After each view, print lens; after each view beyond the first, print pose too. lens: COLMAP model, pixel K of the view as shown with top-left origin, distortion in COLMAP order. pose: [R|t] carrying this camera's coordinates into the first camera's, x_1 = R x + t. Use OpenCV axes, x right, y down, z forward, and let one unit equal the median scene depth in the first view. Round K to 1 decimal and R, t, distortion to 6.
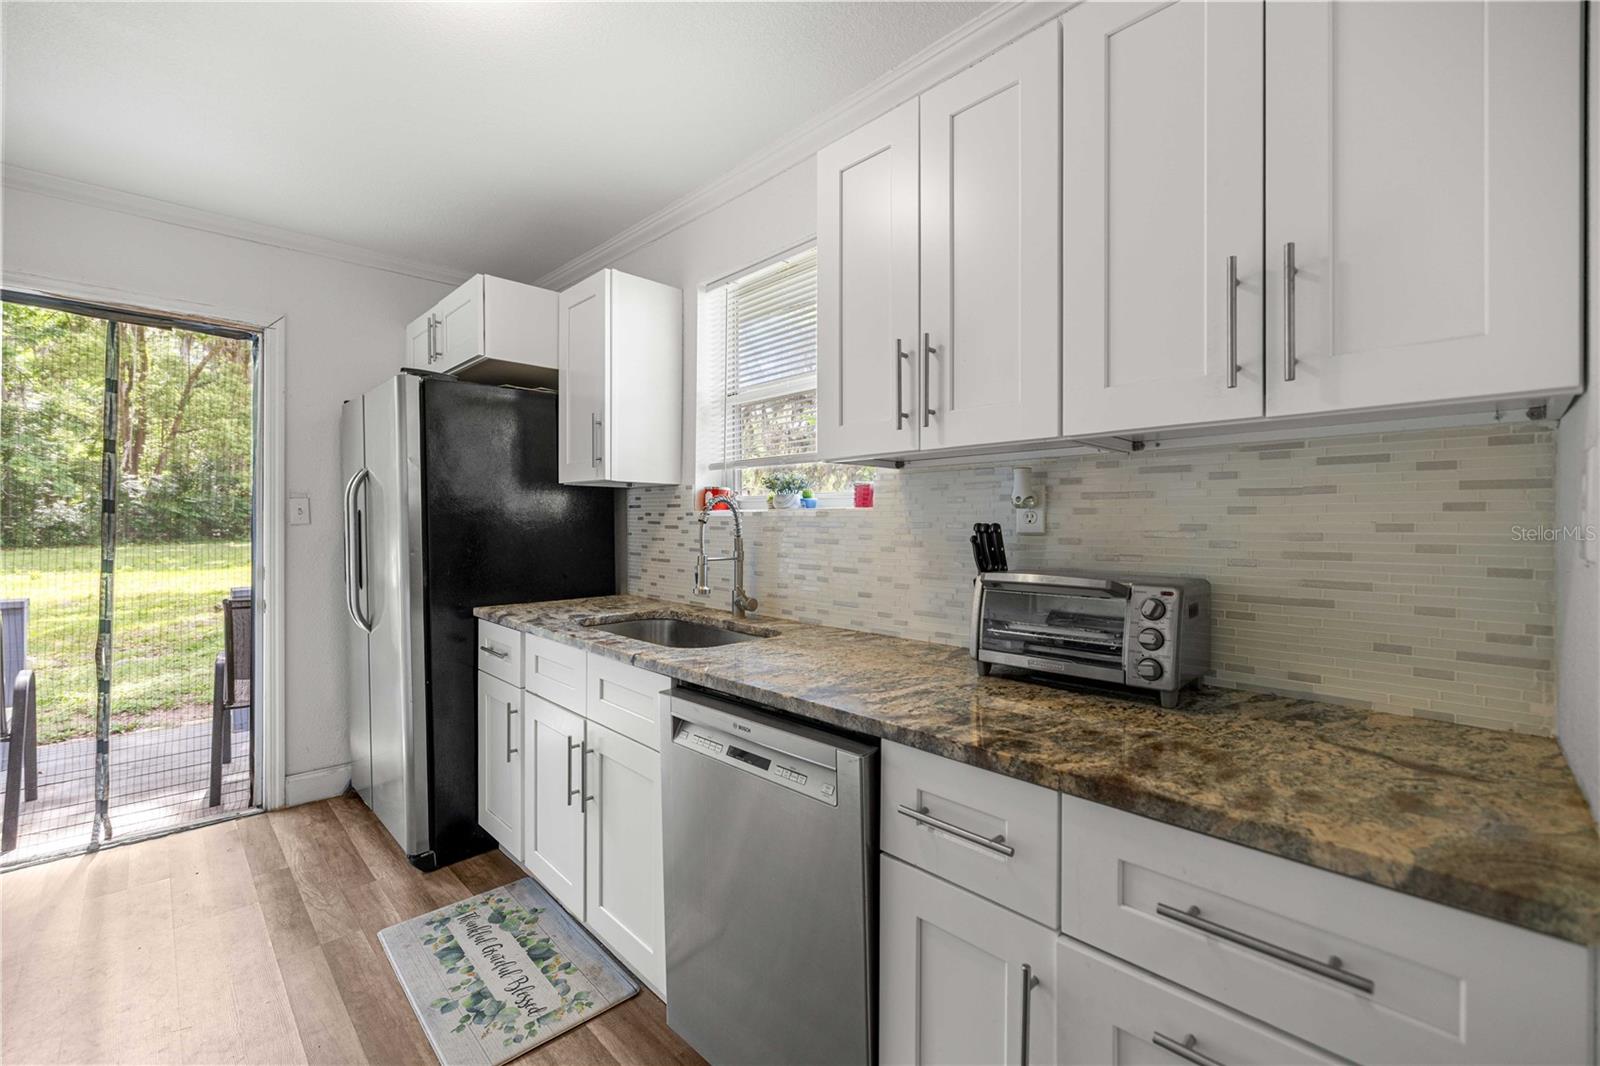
lens RADIAL K [[687.1, 0, 796.5], [0, 687.1, 534.9], [0, 0, 1]] dist [0.004178, 0.000210]
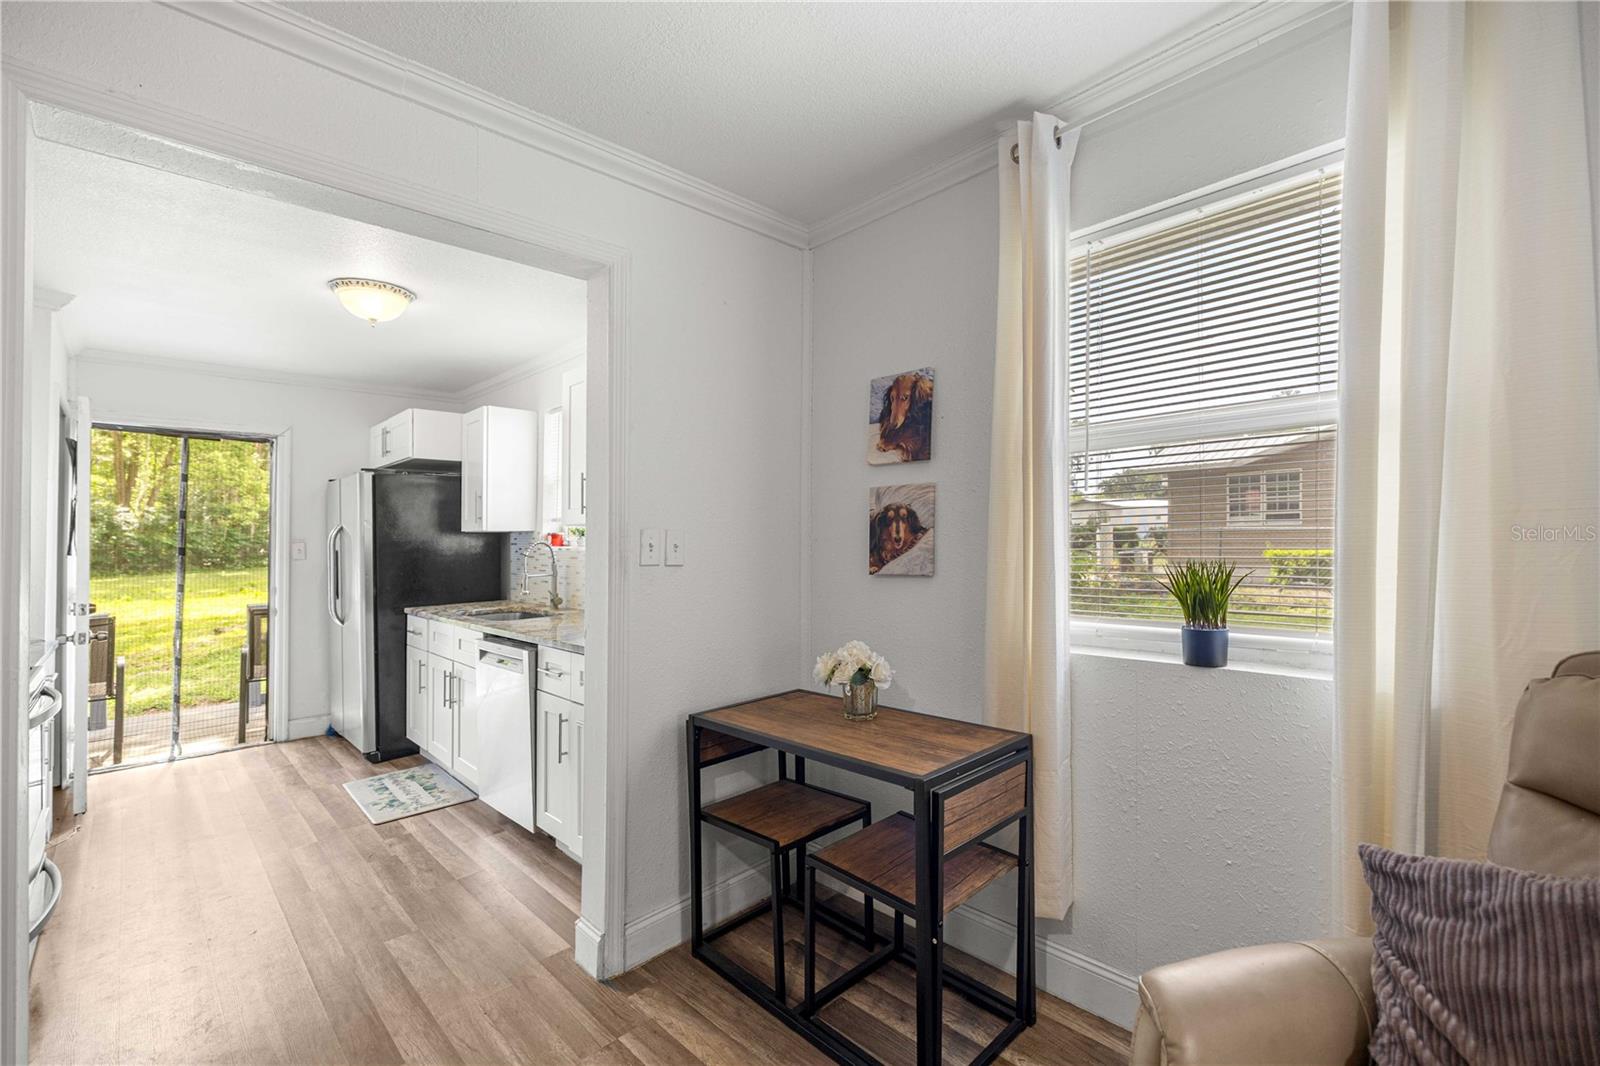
lens RADIAL K [[687.1, 0, 802.3], [0, 687.1, 525.8], [0, 0, 1]] dist [0.004178, 0.000210]
pose [[0.999703, -0.018835, 0.015461, 0.438943], [0.019426, 0.999051, -0.038990, -0.009337], [-0.014712, 0.039279, 0.999120, -0.641720]]
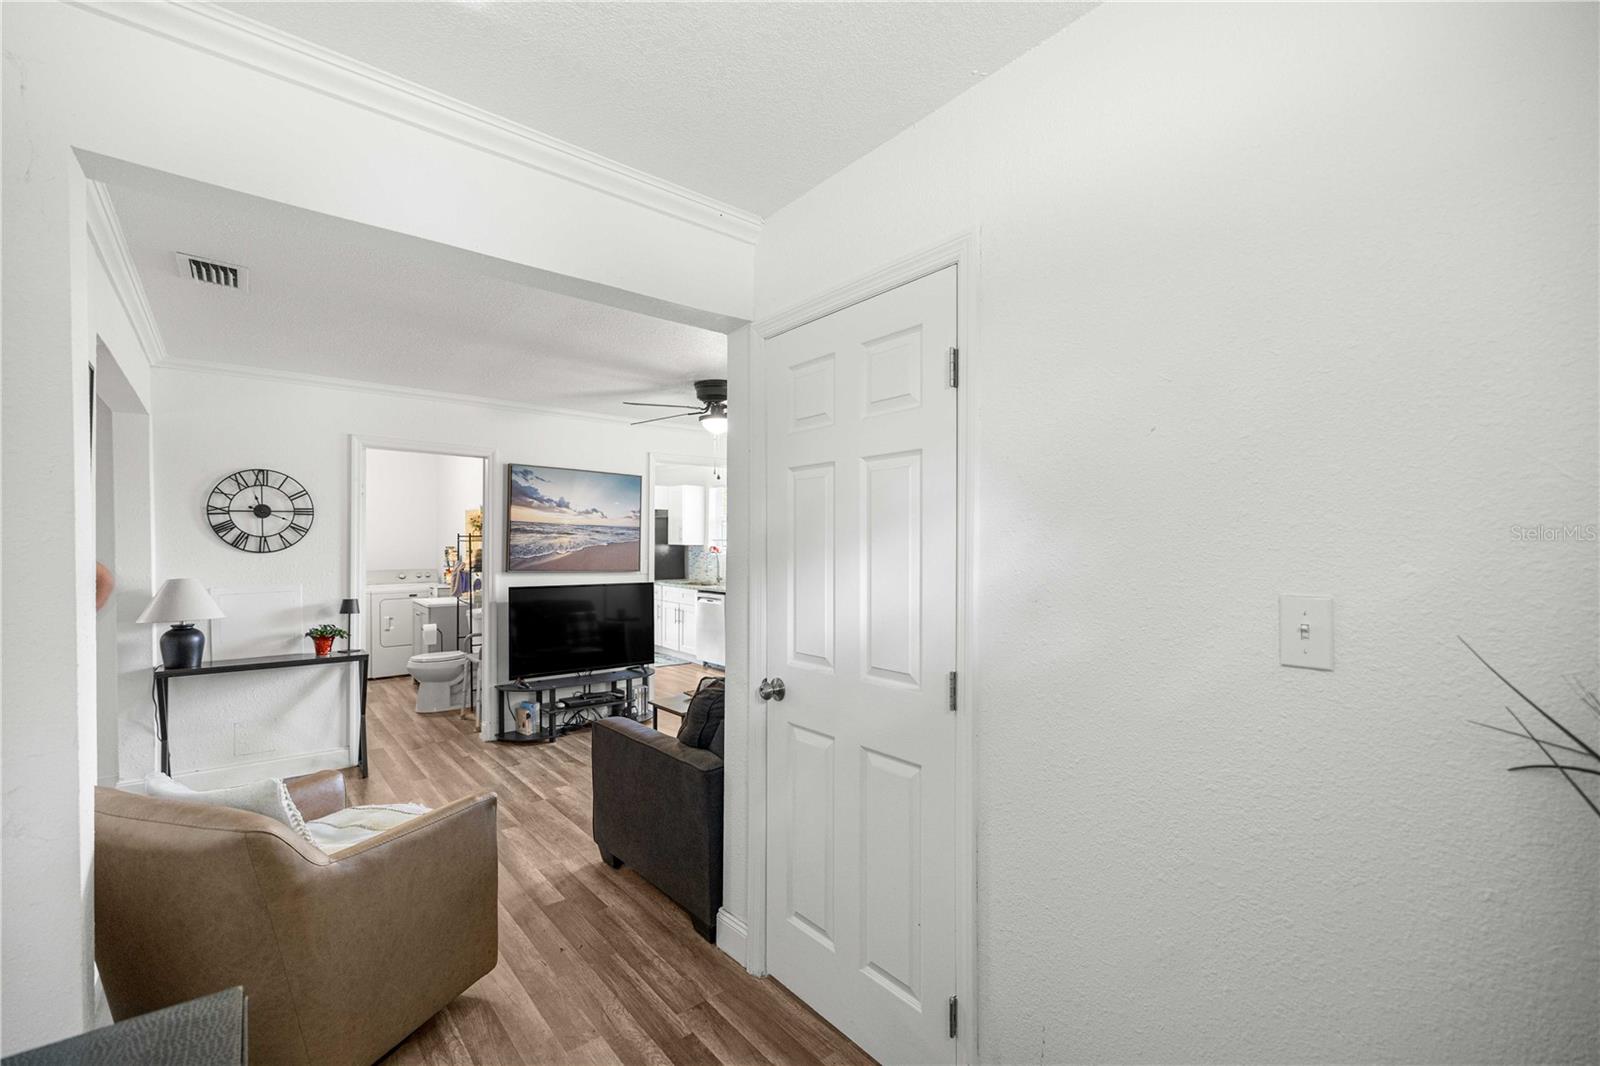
lens RADIAL K [[687.1, 0, 801.2], [0, 687.1, 543.2], [0, 0, 1]] dist [0.004178, 0.000210]
pose [[0.997896, 0.002038, -0.064800, 0.522858], [-0.003081, 0.999867, -0.016000, -0.031776], [0.064759, 0.016166, 0.997770, -2.321152]]
